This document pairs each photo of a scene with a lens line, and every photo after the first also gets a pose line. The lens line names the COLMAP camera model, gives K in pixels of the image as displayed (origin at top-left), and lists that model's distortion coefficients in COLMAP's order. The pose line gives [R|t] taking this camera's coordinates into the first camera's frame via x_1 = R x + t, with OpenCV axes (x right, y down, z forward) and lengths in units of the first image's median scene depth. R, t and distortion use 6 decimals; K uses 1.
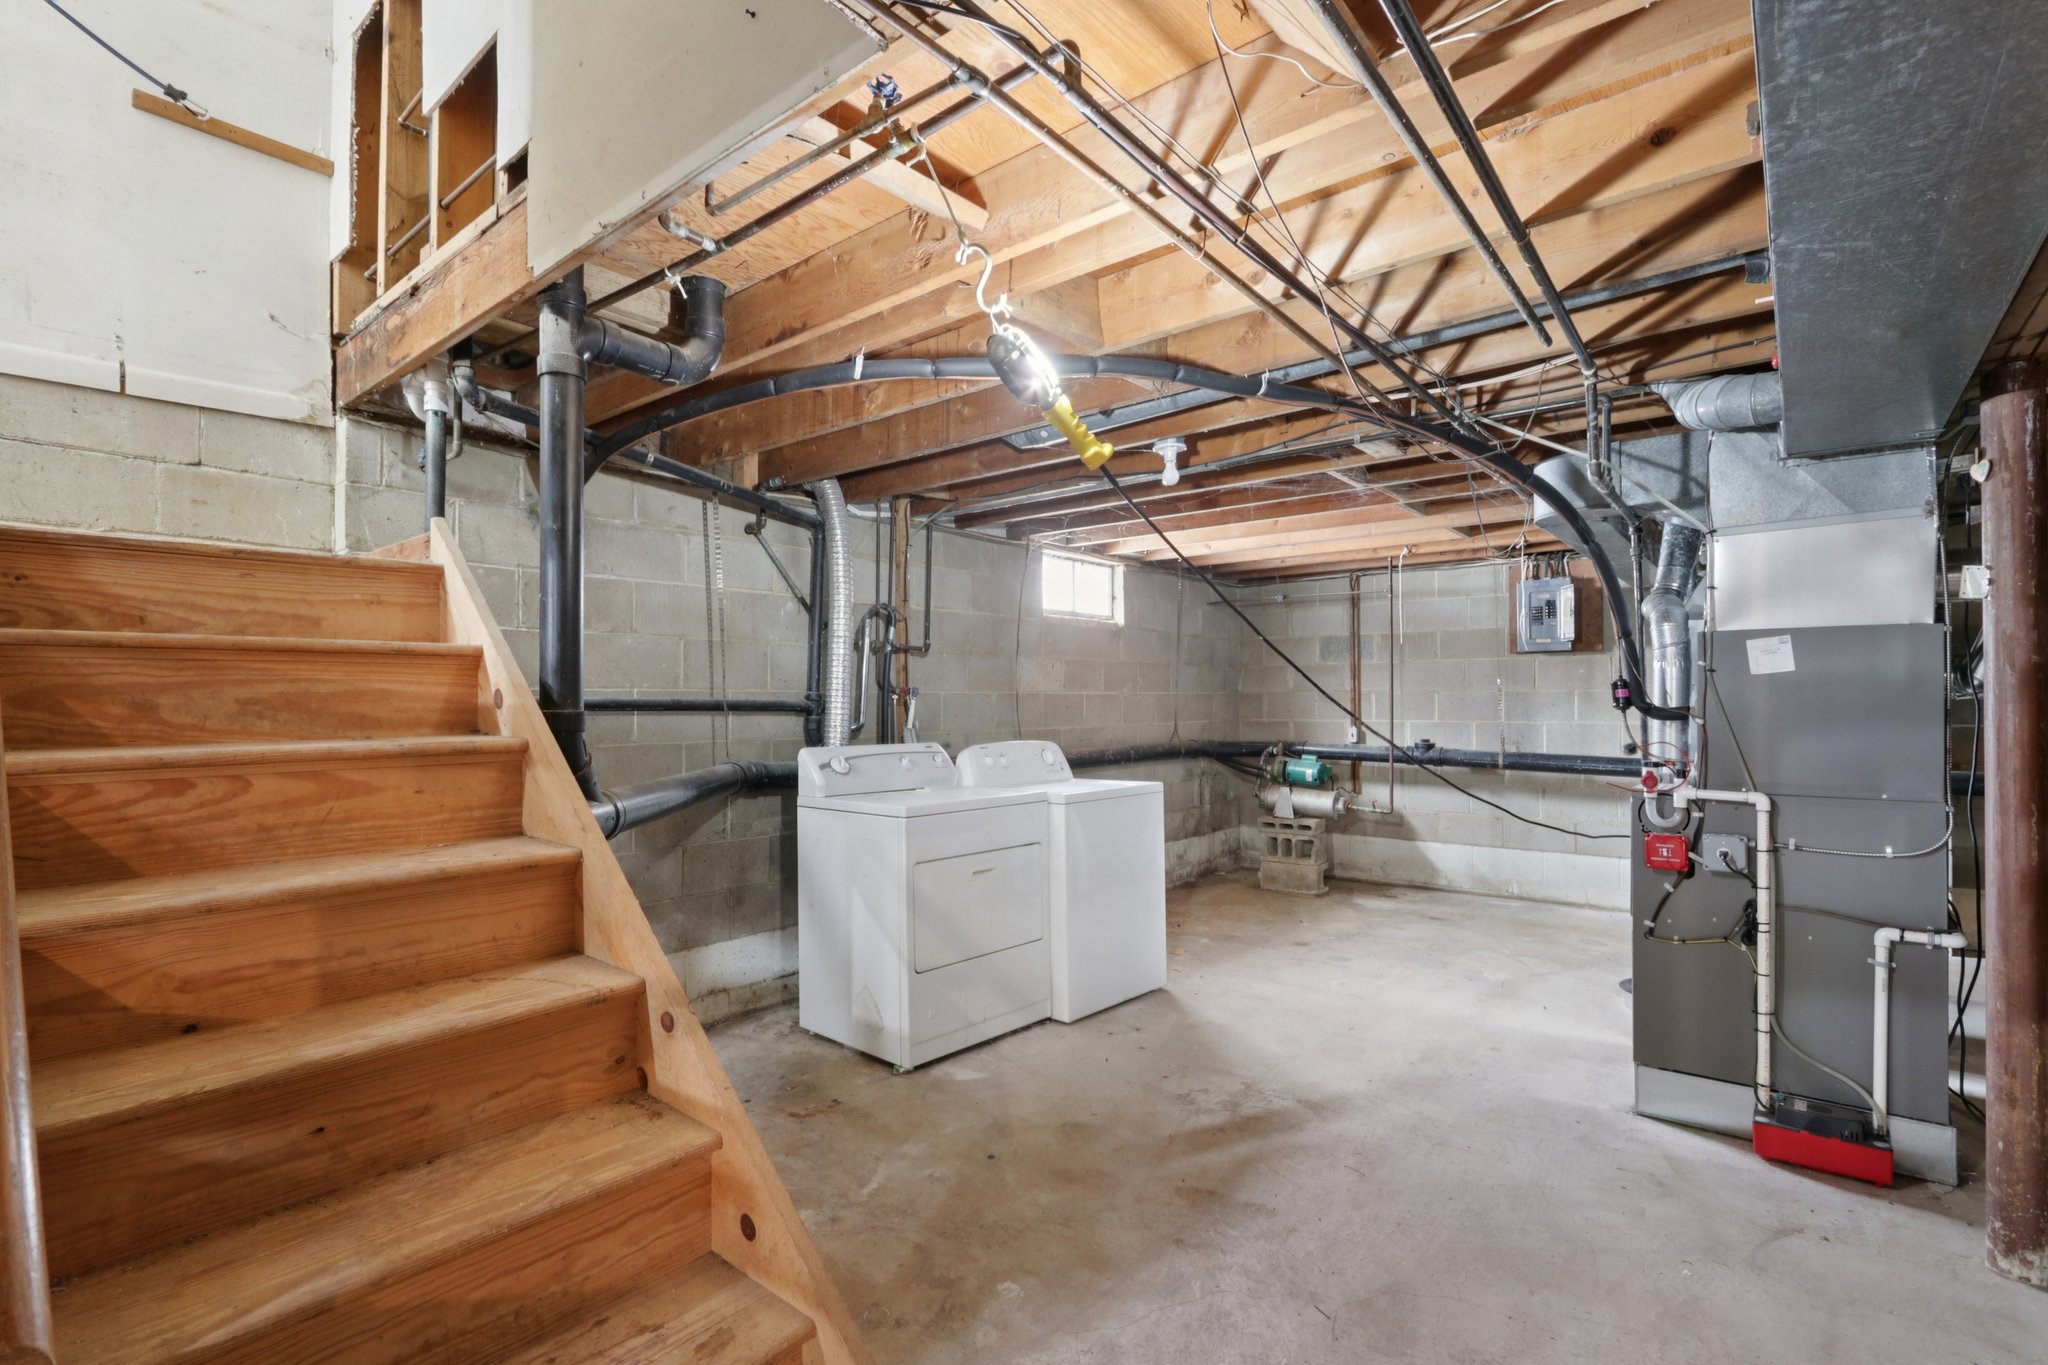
lens RADIAL K [[935.6, 0, 1027.1], [0, 935.6, 693.2], [0, 0, 1]] dist [0.000859, 0.000036]
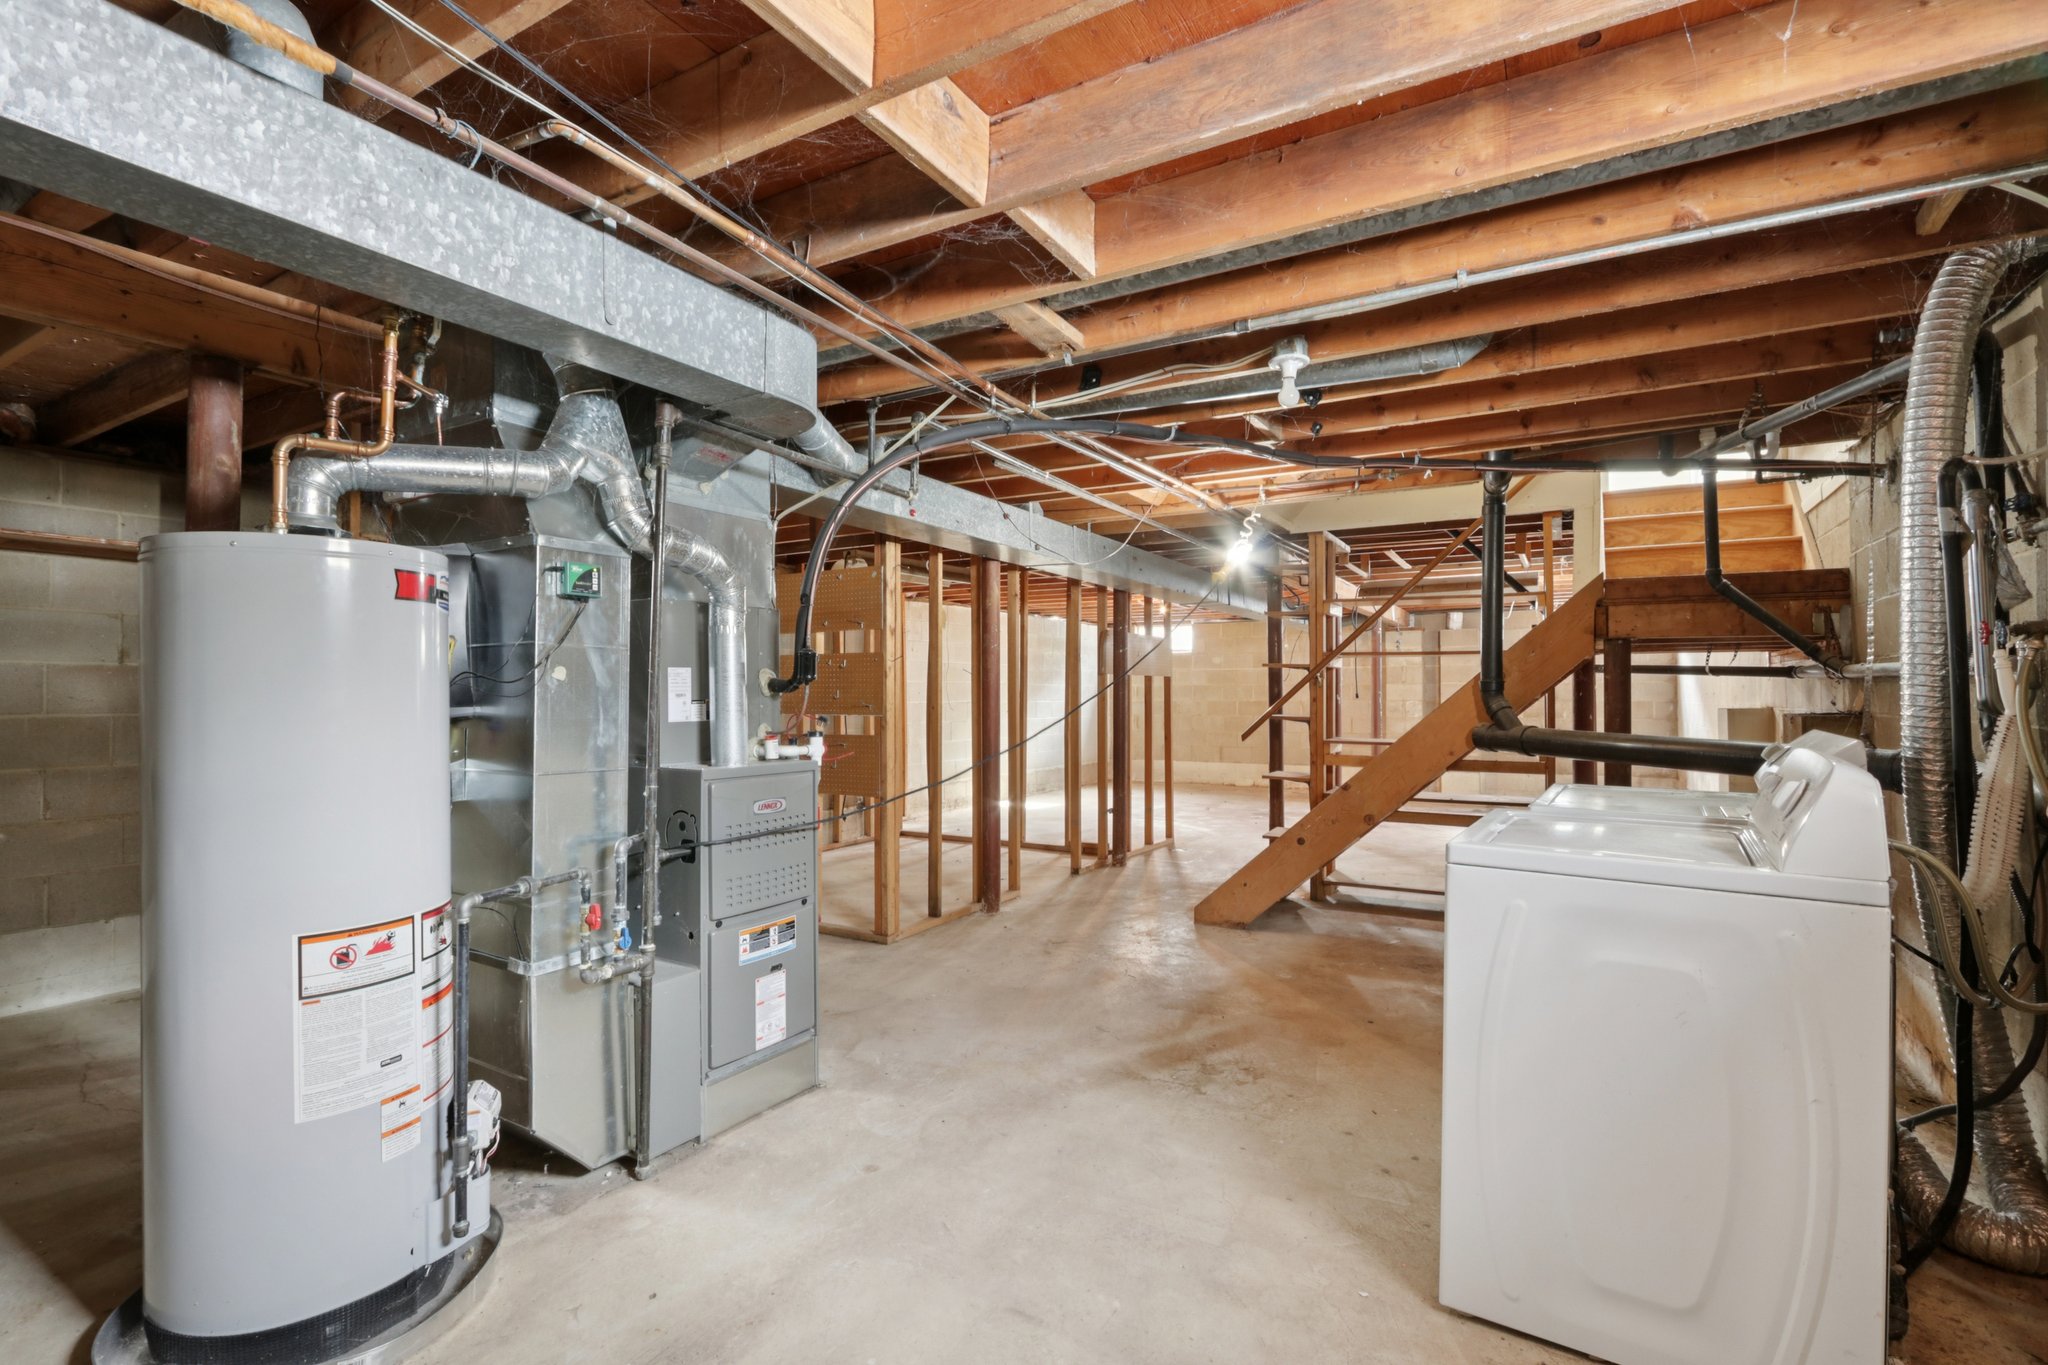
lens RADIAL K [[935.6, 0, 1018.9], [0, 935.6, 687.2], [0, 0, 1]] dist [0.000859, 0.000036]
pose [[-0.988139, -0.000187, -0.153563, 0.596343], [0.002007, 0.999898, -0.014132, 0.038927], [0.153550, -0.014272, -0.988038, 2.042790]]
